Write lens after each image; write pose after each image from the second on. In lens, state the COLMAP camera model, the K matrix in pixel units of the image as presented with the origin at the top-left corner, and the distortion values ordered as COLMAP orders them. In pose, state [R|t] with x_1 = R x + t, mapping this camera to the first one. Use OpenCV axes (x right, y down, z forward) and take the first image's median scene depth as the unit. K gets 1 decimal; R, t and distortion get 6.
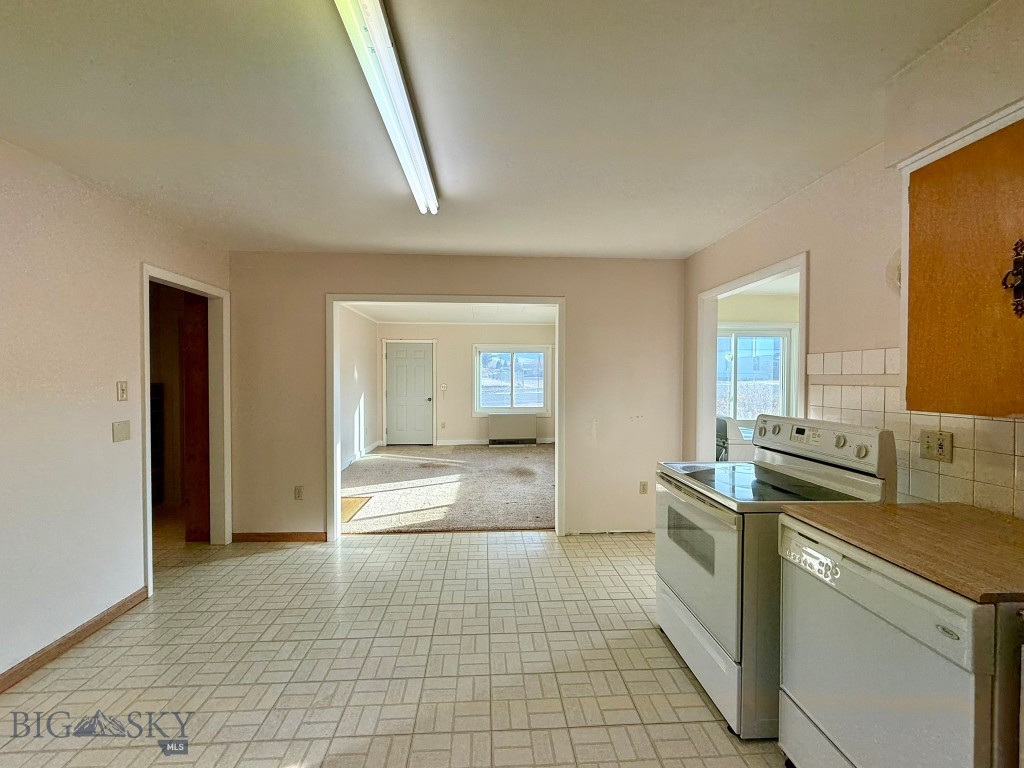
lens RADIAL K [[416.0, 0, 519.1], [0, 416.0, 379.9], [0, 0, 1]] dist [0.001330, 0.001384]
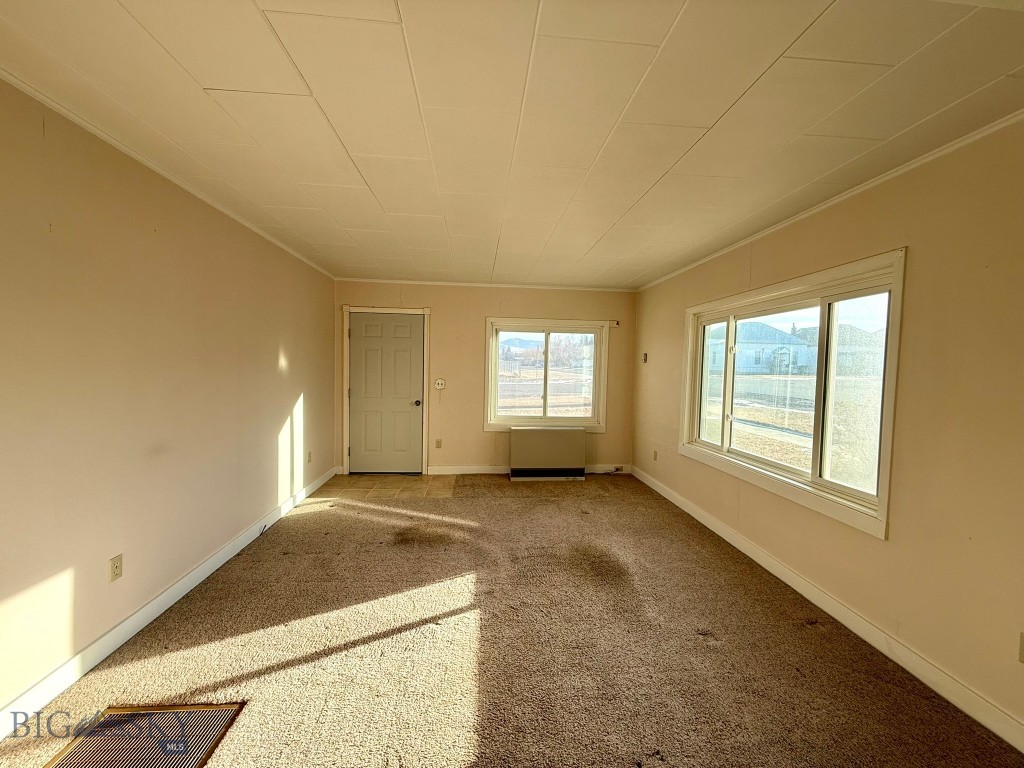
lens RADIAL K [[416.0, 0, 518.7], [0, 416.0, 384.3], [0, 0, 1]] dist [0.001330, 0.001384]
pose [[0.999637, 0.021636, 0.016032, -0.072503], [-0.022212, 0.999079, 0.036700, -0.008342], [-0.015223, -0.037042, 0.999198, 0.366635]]
